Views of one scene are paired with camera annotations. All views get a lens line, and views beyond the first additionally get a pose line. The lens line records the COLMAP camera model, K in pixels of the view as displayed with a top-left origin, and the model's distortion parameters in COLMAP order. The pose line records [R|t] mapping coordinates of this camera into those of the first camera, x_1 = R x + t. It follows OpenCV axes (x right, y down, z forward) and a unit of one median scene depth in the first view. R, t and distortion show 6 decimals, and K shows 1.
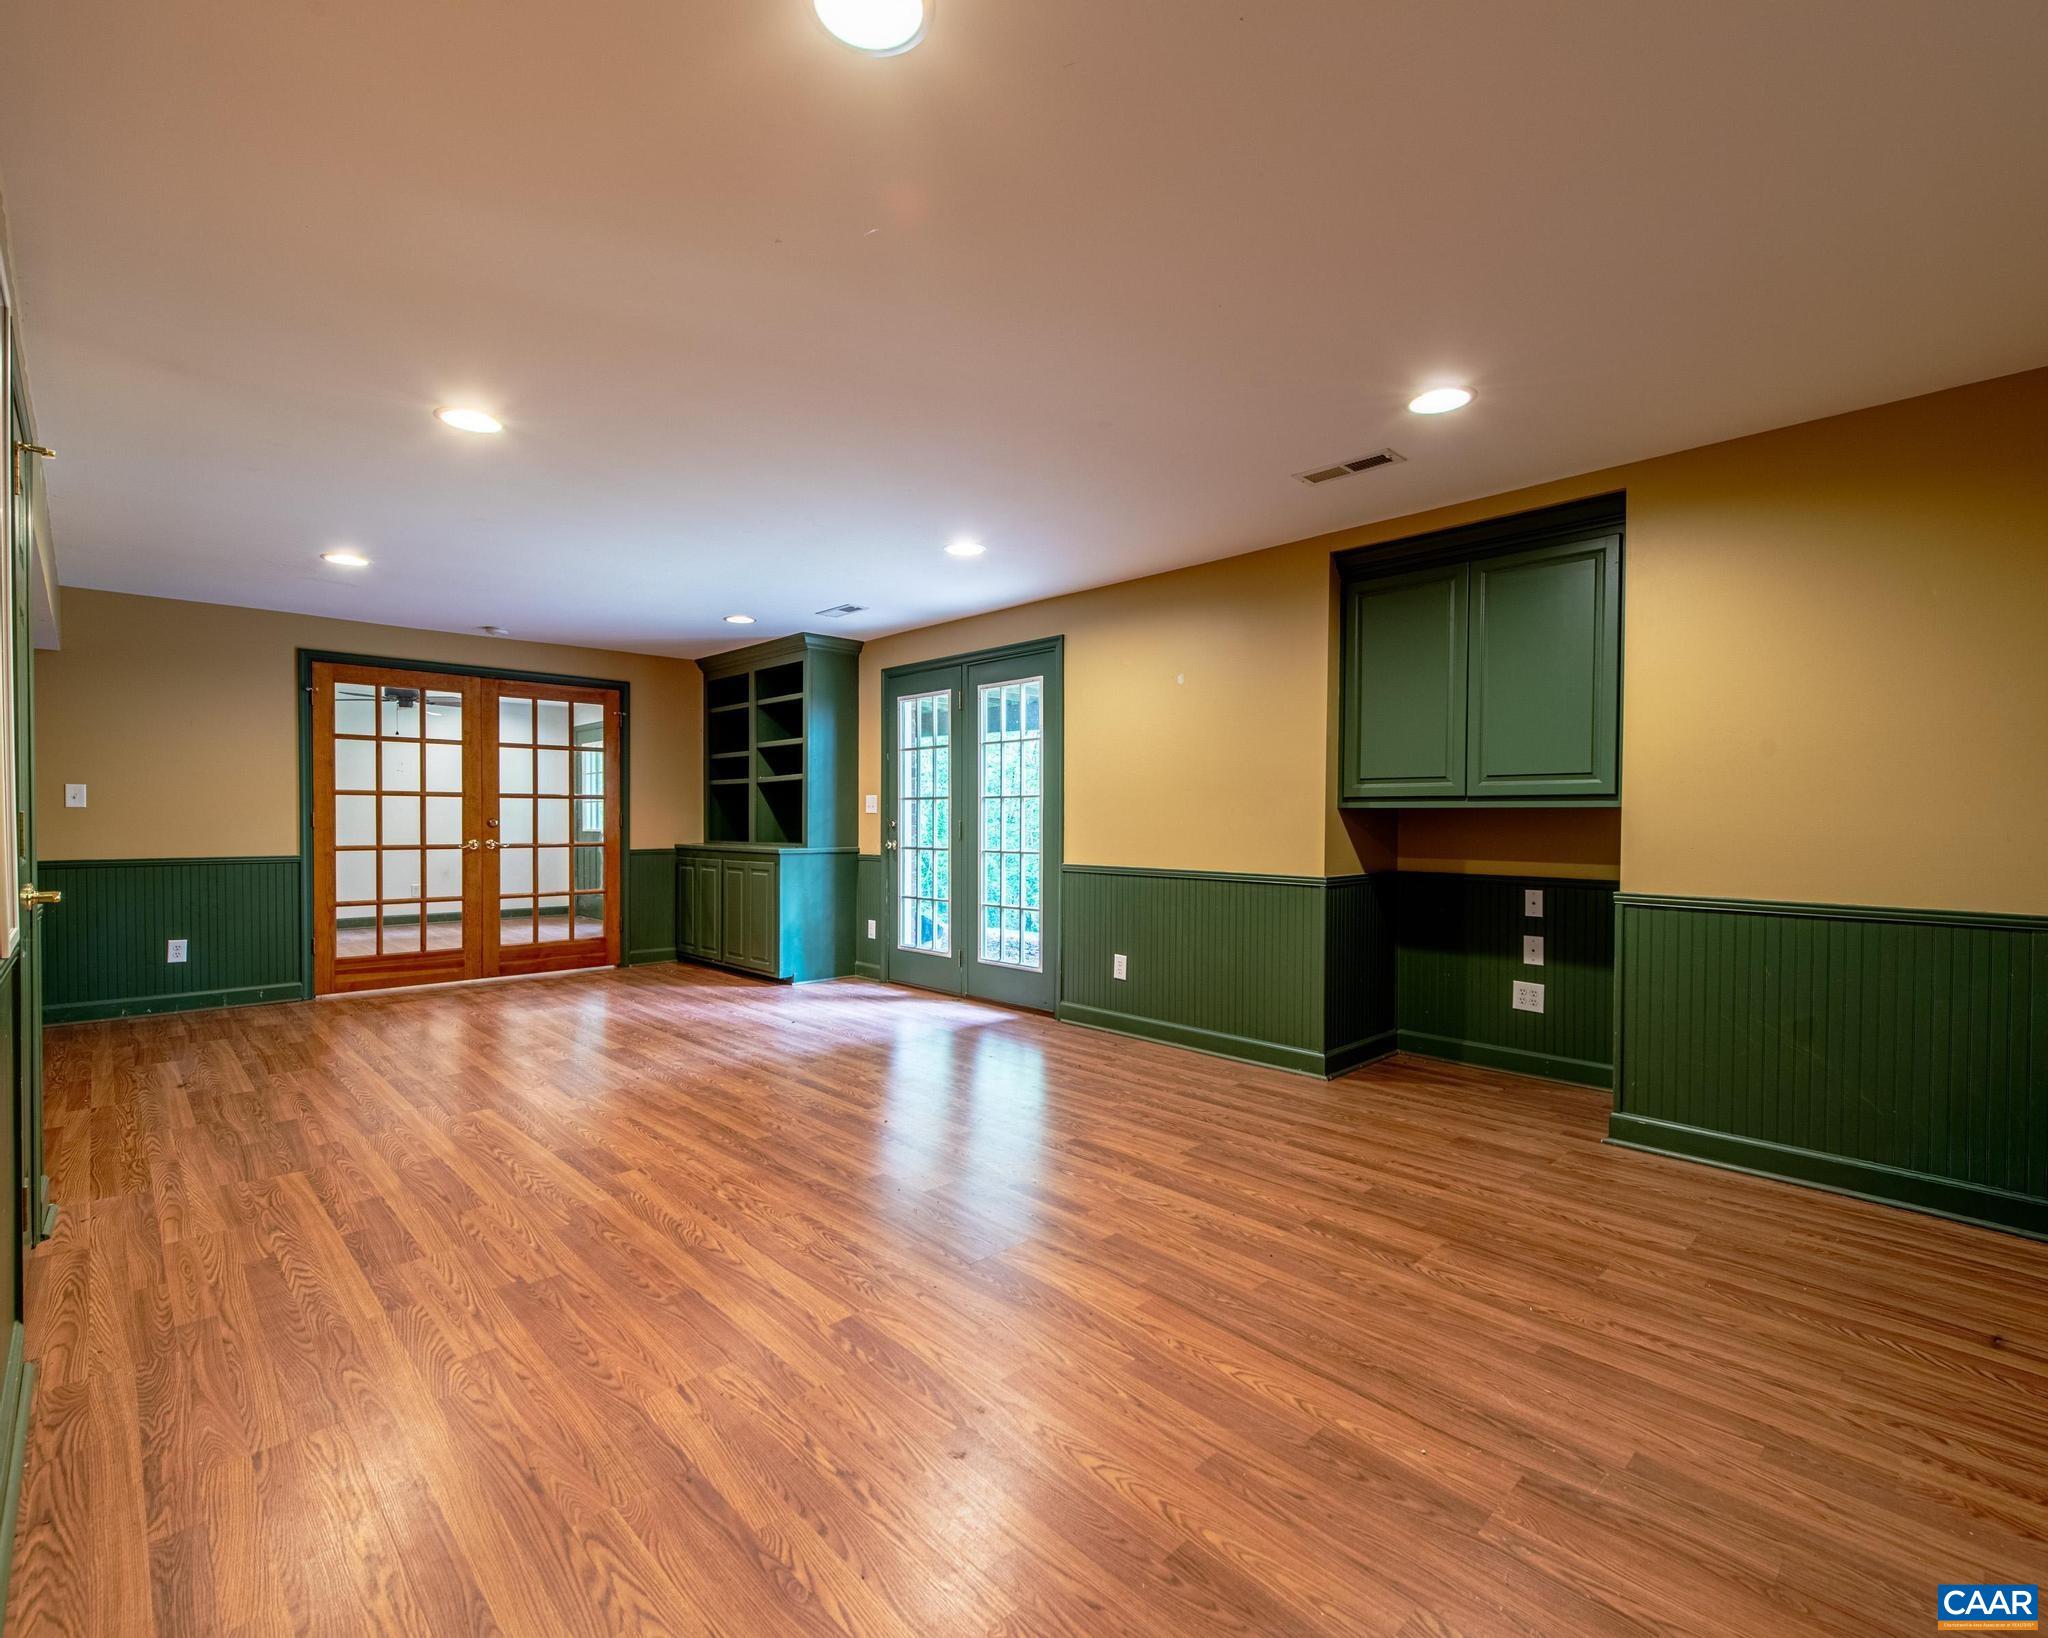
lens RADIAL K [[959.1, 0, 1013.7], [0, 959.1, 833.1], [0, 0, 1]] dist [0.019692, -0.008164]
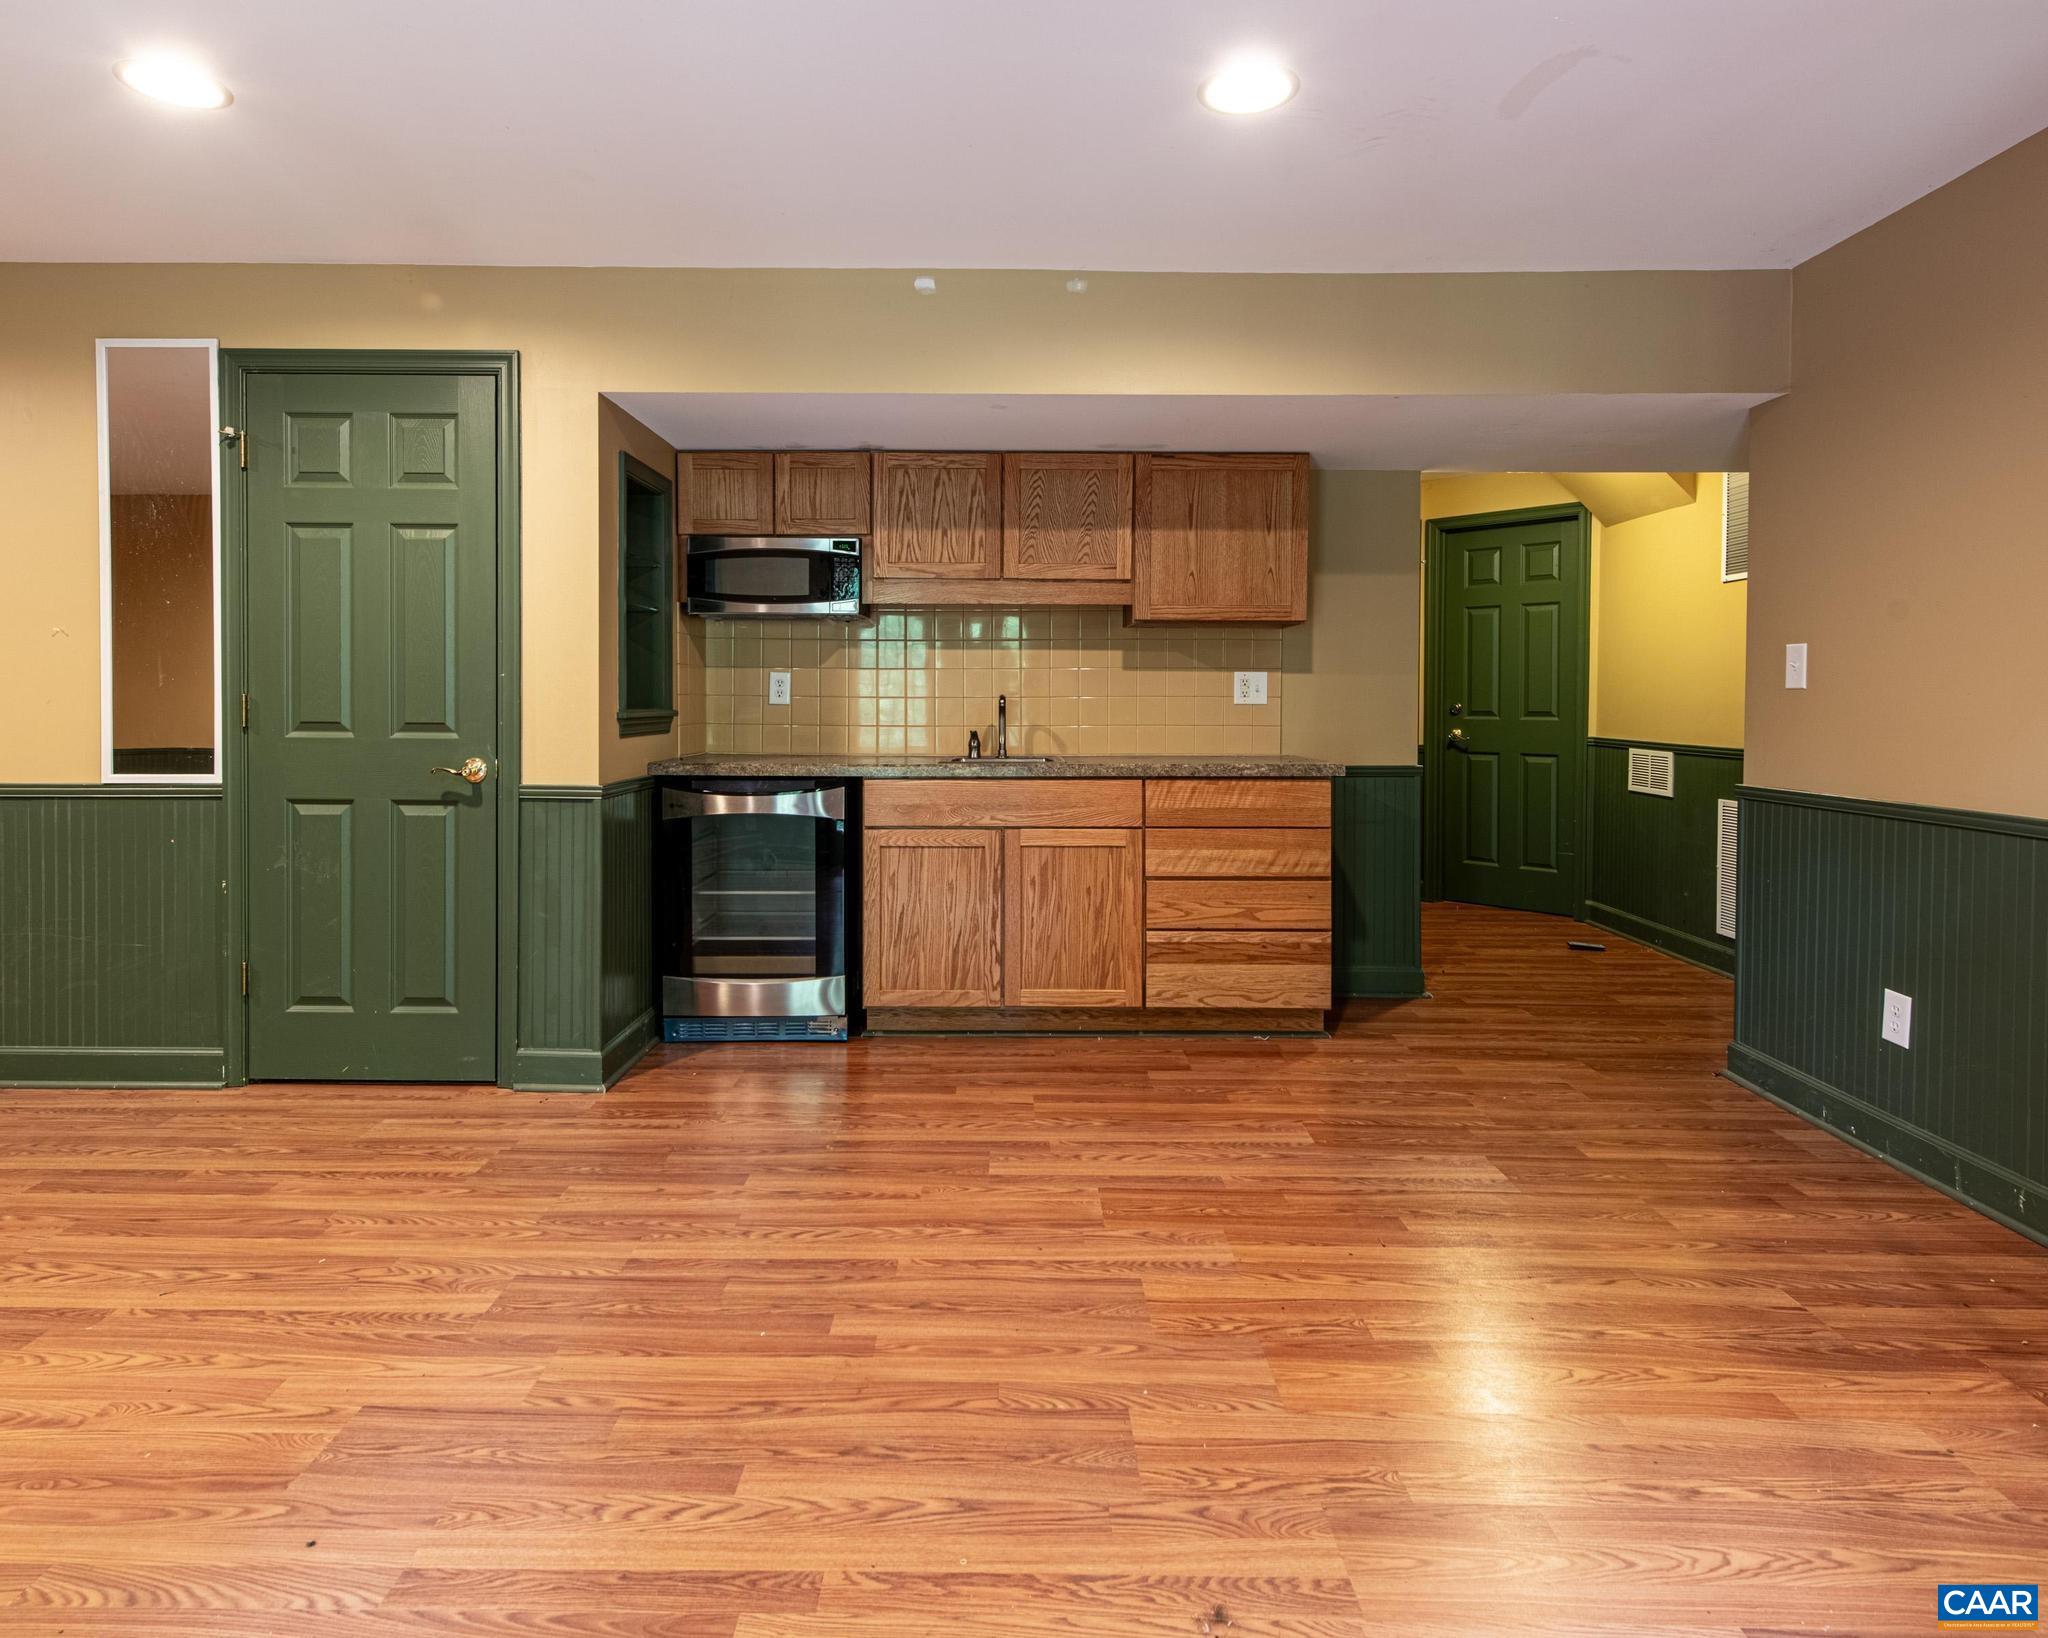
lens RADIAL K [[1155.1, 0, 988.6], [0, 1155.1, 716.3], [0, 0, 1]] dist [0.021362, -0.010740]
pose [[-0.697768, 0.006319, -0.716296, -0.254134], [-0.017387, 0.999517, 0.025756, -0.023472], [0.716113, 0.030426, -0.697321, 1.305094]]
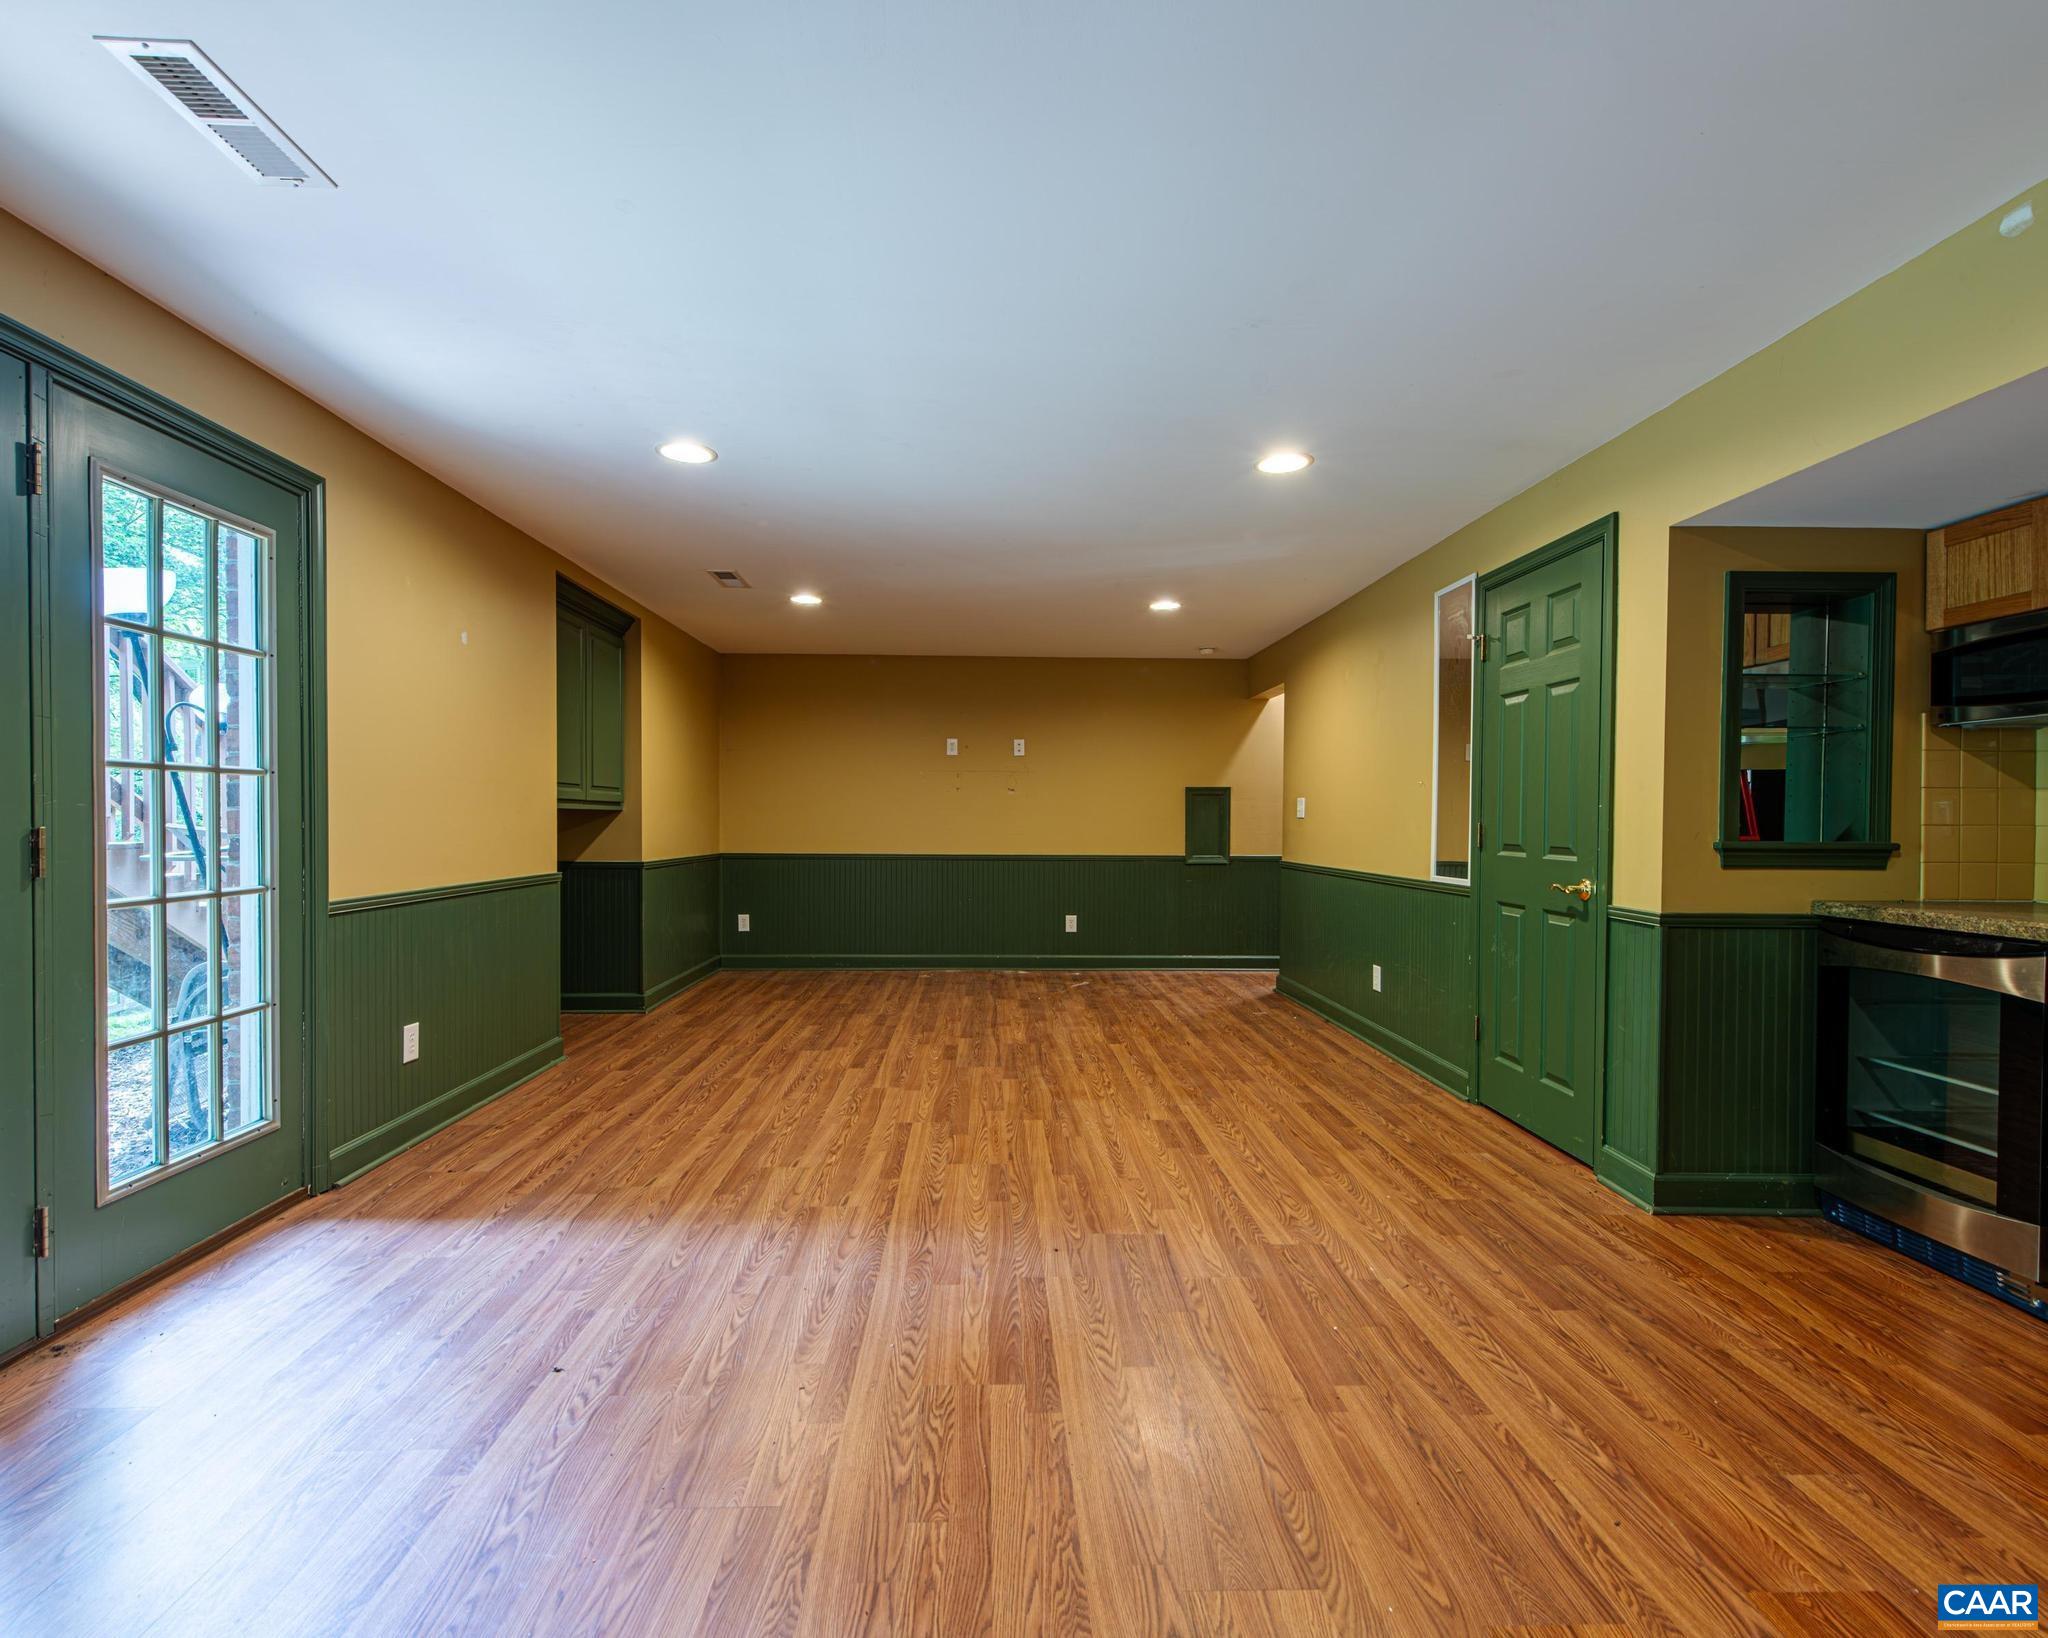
lens RADIAL K [[959.1, 0, 1013.7], [0, 959.1, 833.1], [0, 0, 1]] dist [0.019692, -0.008164]
pose [[-0.747437, -0.018190, 0.664084, -0.714677], [0.001118, 0.999589, 0.028637, -0.026273], [-0.664332, 0.022147, -0.747109, 1.360342]]
